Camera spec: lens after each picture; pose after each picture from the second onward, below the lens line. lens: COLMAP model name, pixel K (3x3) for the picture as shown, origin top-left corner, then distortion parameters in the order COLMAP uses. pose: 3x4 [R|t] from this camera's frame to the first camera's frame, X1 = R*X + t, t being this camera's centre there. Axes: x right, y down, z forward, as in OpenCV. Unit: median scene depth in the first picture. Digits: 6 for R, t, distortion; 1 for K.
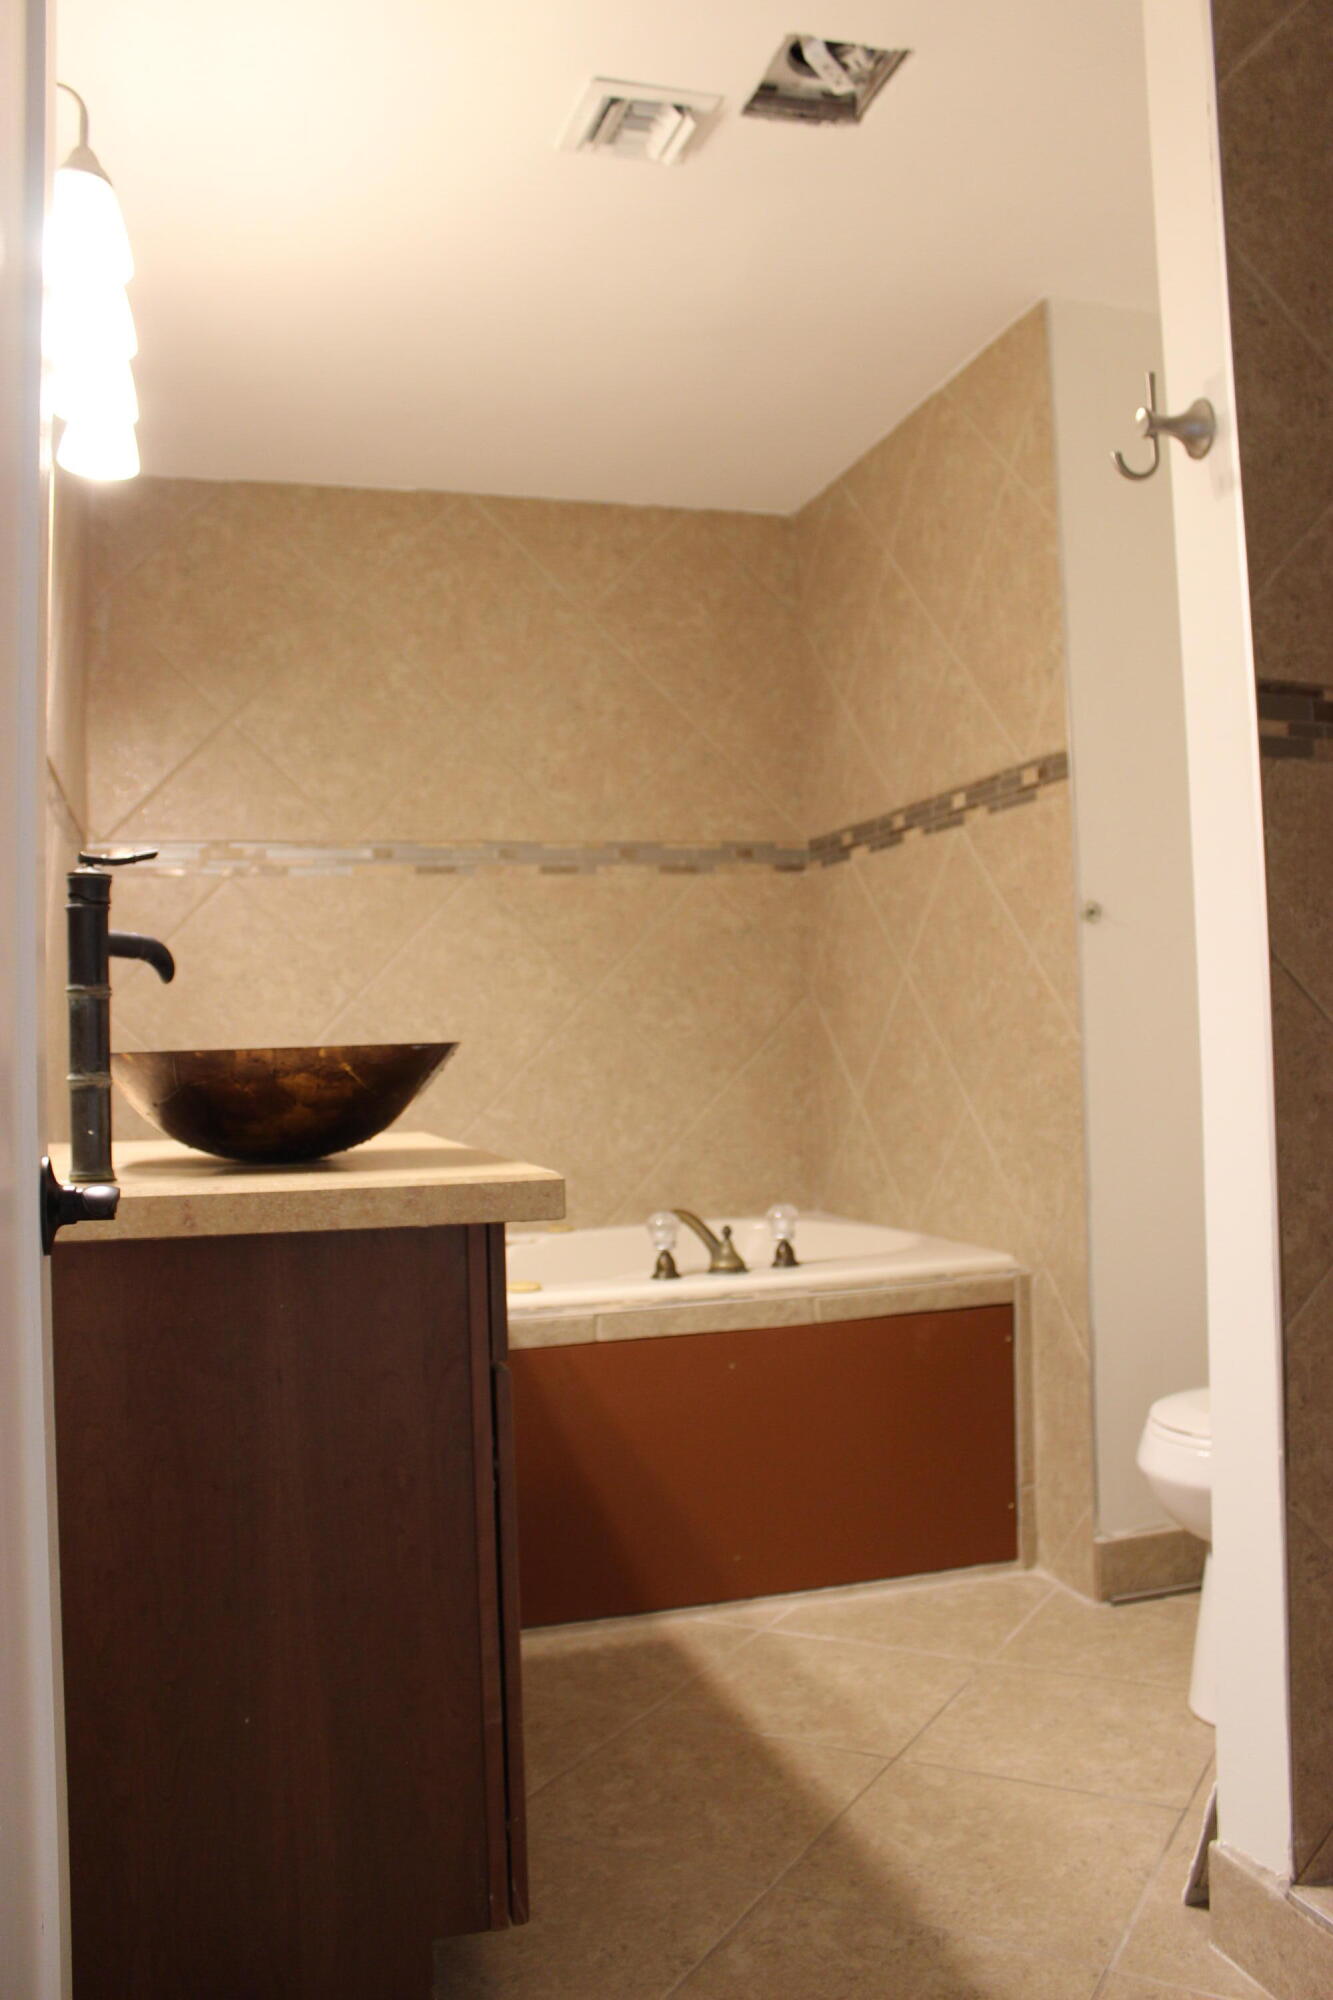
lens RADIAL K [[1714.8, 0, 666.5], [0, 1714.8, 1000.0], [0, 0, 1]] dist [-0.154462, 0.172682]
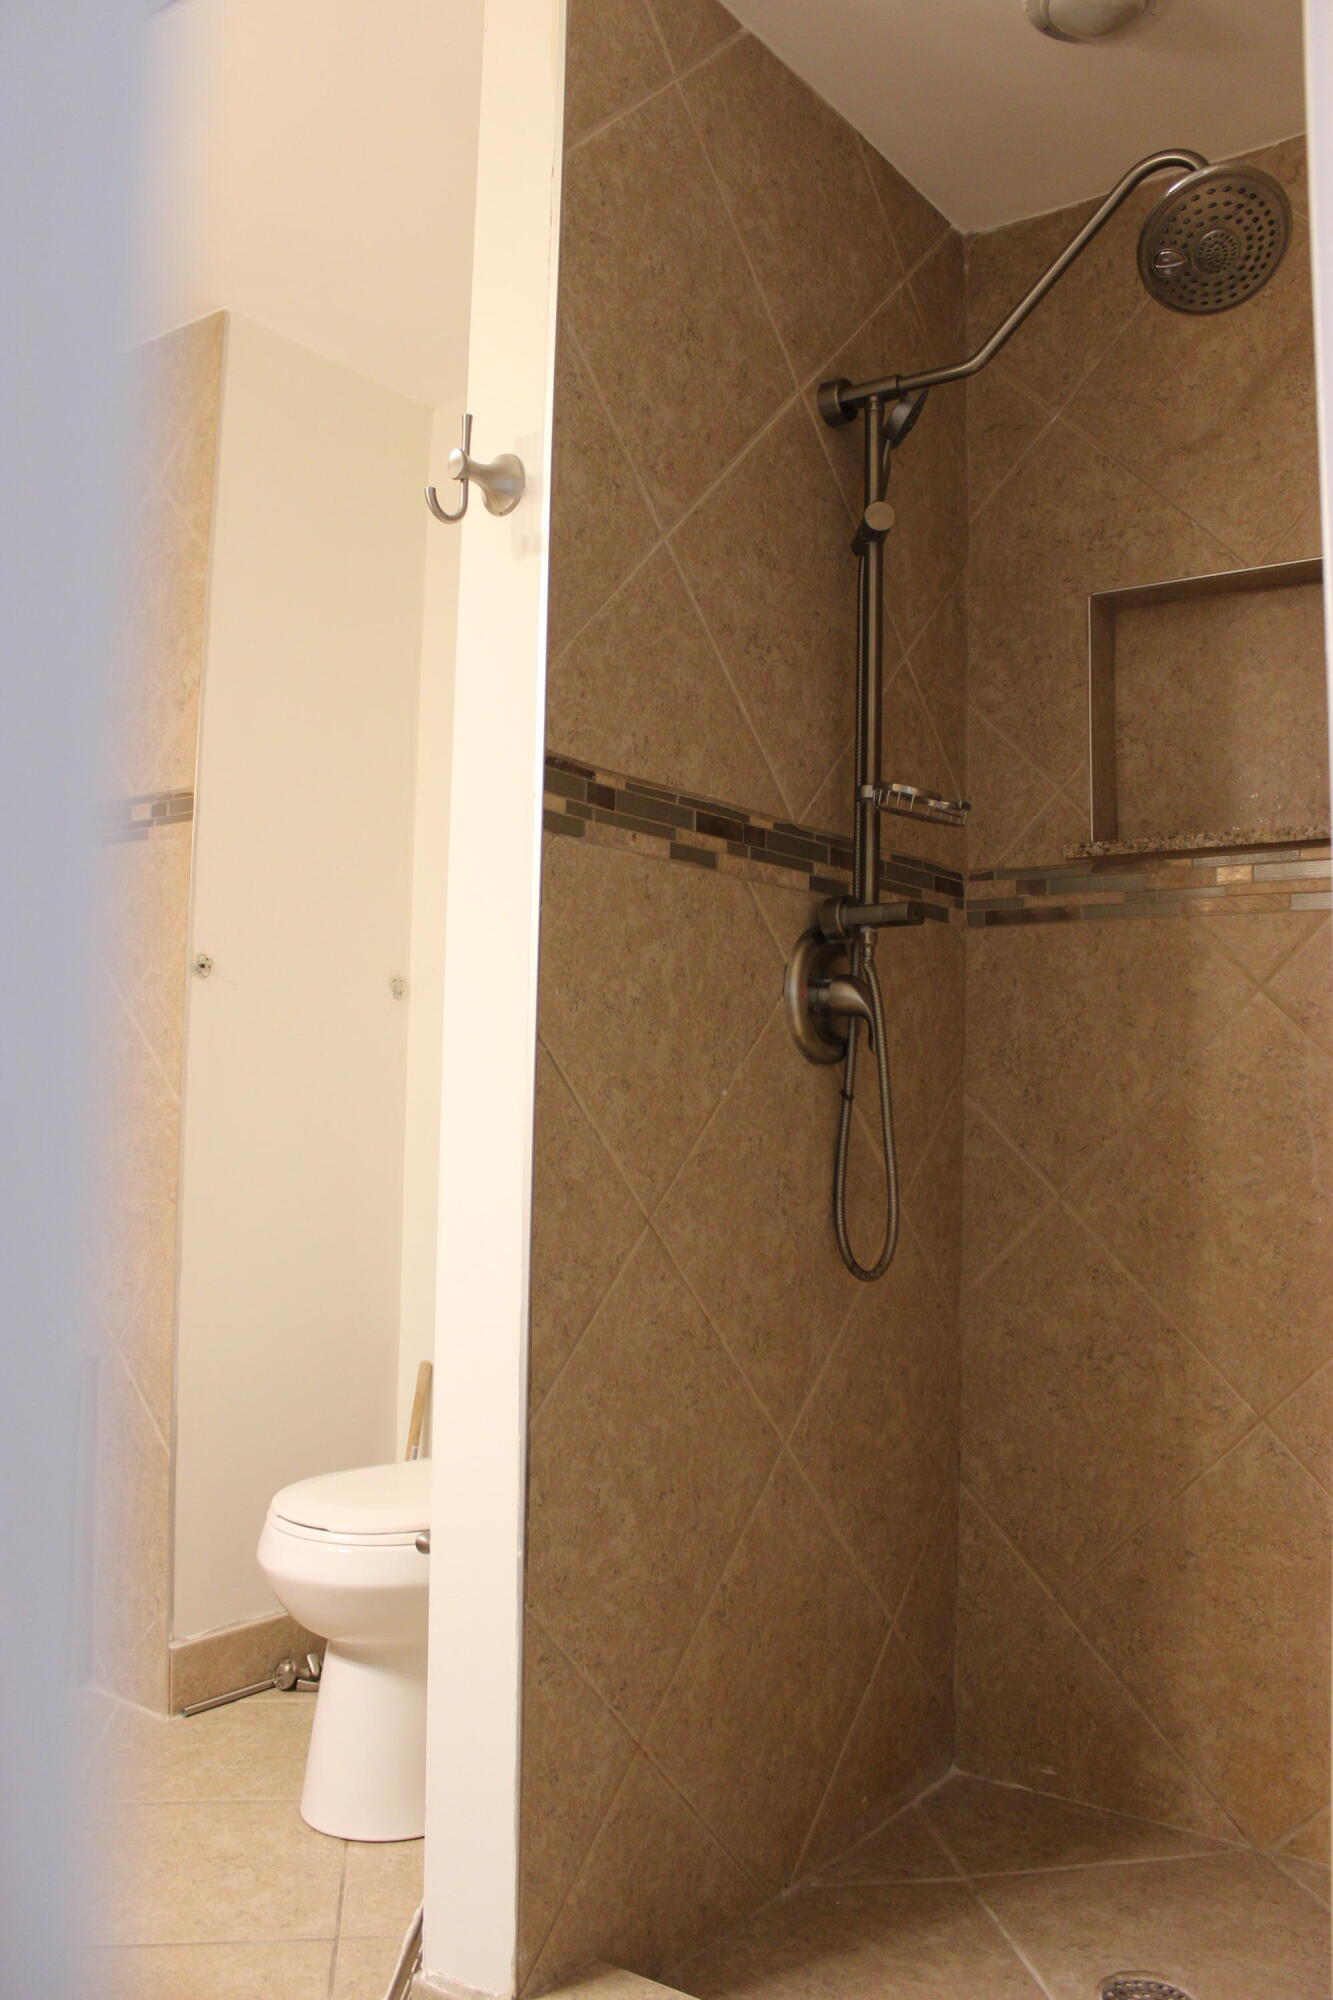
lens RADIAL K [[1714.8, 0, 666.5], [0, 1714.8, 1000.0], [0, 0, 1]] dist [-0.154462, 0.172682]
pose [[0.798022, 0.085348, 0.596554, -0.165813], [-0.065611, 0.996341, -0.054776, 0.001768], [-0.599046, 0.004571, 0.800701, 0.167706]]
